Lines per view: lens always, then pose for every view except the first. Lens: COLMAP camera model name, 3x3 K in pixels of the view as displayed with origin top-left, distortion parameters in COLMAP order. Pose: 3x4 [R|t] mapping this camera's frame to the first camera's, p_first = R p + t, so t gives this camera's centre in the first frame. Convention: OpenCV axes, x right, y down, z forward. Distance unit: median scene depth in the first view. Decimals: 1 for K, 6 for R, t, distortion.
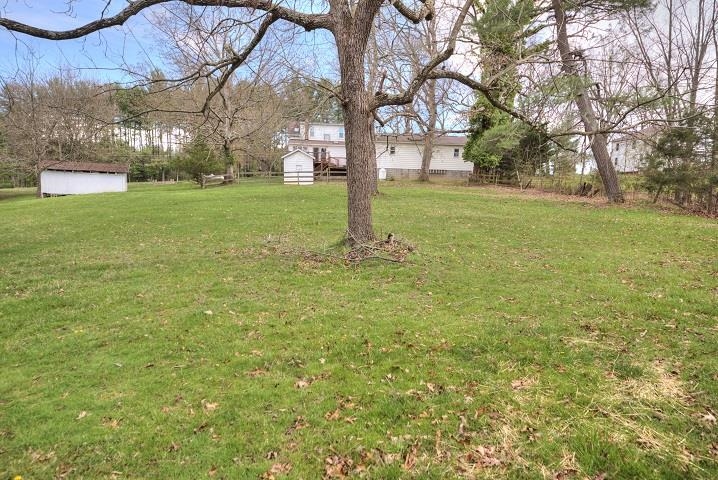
lens RADIAL K [[459.3, 0, 360.2], [0, 459.3, 242.8], [0, 0, 1]] dist [0.075307, -0.048132]
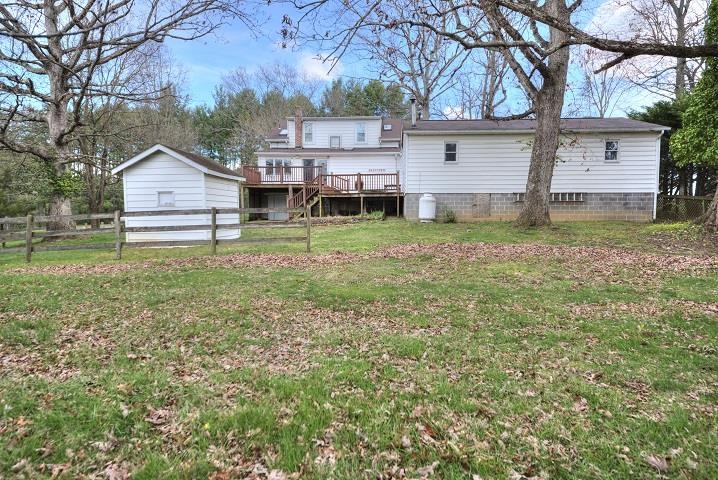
lens RADIAL K [[459.3, 0, 355.6], [0, 459.3, 240.3], [0, 0, 1]] dist [0.075307, -0.048132]
pose [[0.986002, -0.014457, -0.166103, 0.058885], [0.003893, 0.997958, -0.063750, -0.100902], [0.166685, 0.062211, 0.984046, 0.626763]]
